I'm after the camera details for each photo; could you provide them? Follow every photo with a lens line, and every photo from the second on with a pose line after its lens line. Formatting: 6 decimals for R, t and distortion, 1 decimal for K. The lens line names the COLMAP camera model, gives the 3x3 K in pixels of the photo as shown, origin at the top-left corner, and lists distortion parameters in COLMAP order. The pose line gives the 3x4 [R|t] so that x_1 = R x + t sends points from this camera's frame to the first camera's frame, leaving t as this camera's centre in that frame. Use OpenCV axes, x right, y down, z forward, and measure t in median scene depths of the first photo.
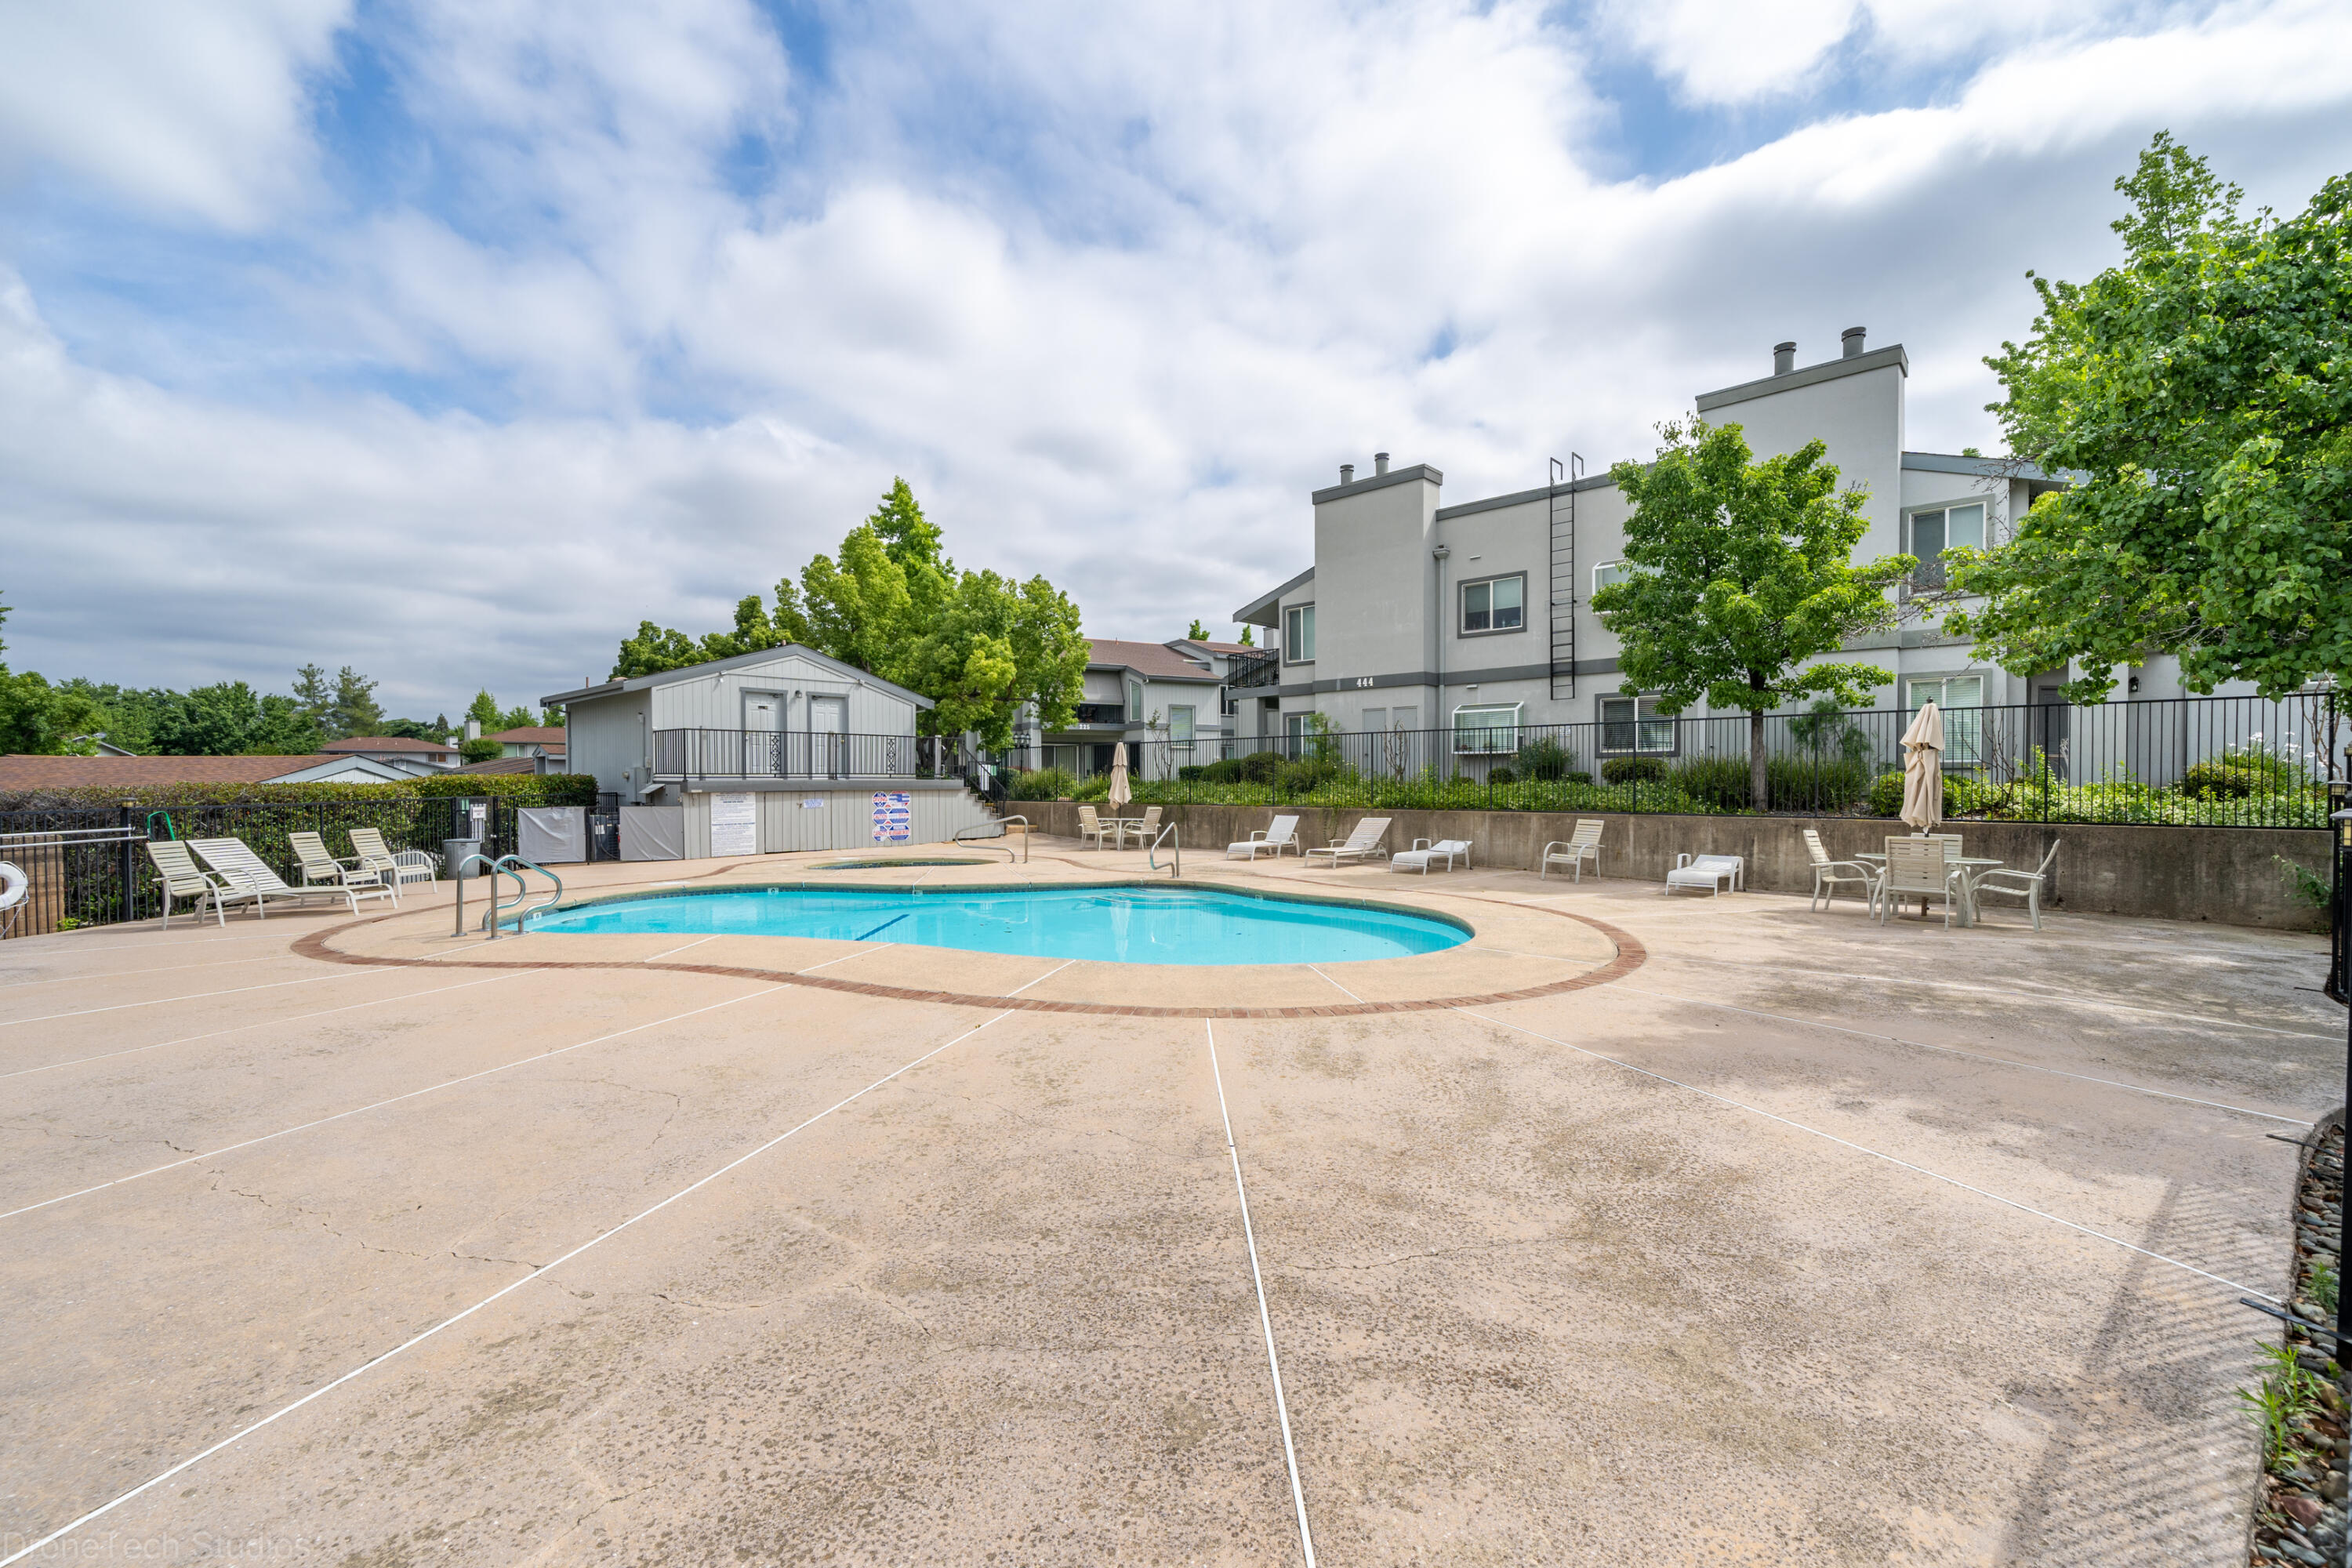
lens RADIAL K [[946.5, 0, 1176.0], [0, 946.5, 784.0], [0, 0, 1]] dist [-0.001013, -0.000130]
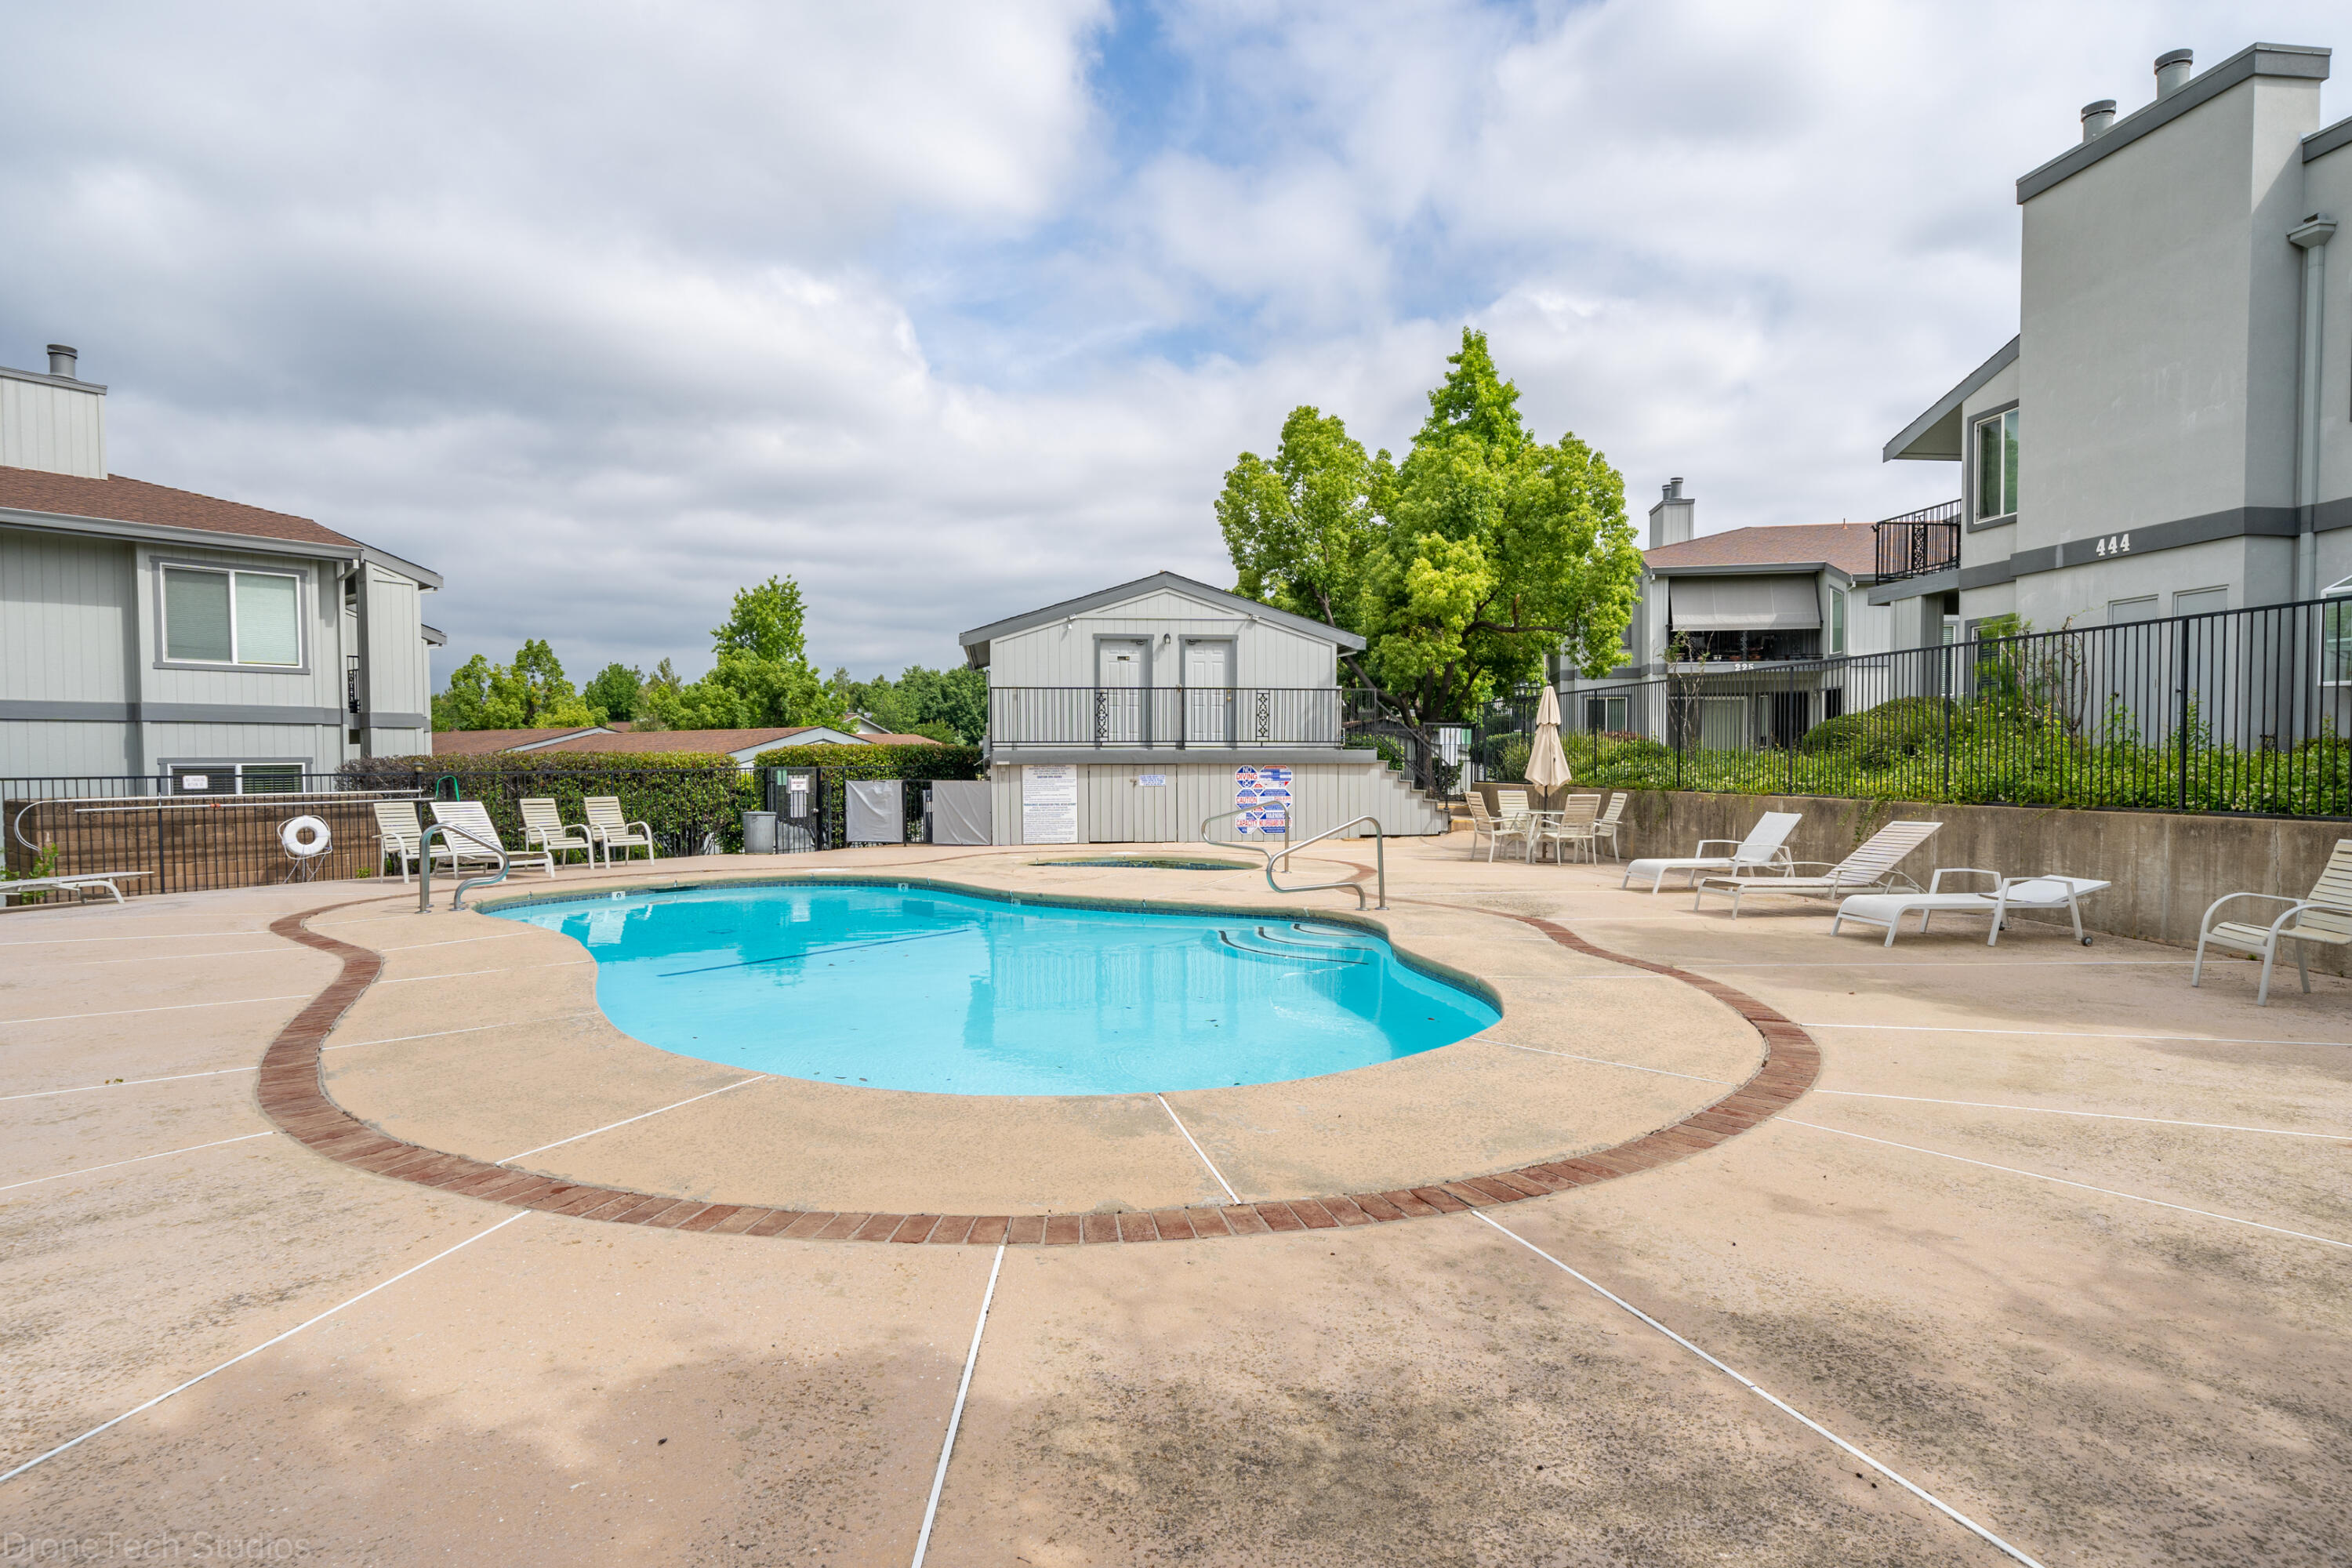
lens RADIAL K [[1270.2, 0, 1176.0], [0, 1270.2, 784.0], [0, 0, 1]] dist [0.025233, -0.009484]
pose [[0.778739, 0.013654, -0.627199, 0.248660], [-0.003327, 0.999839, 0.017635, 0.004785], [0.627339, -0.011646, 0.778659, 0.192862]]
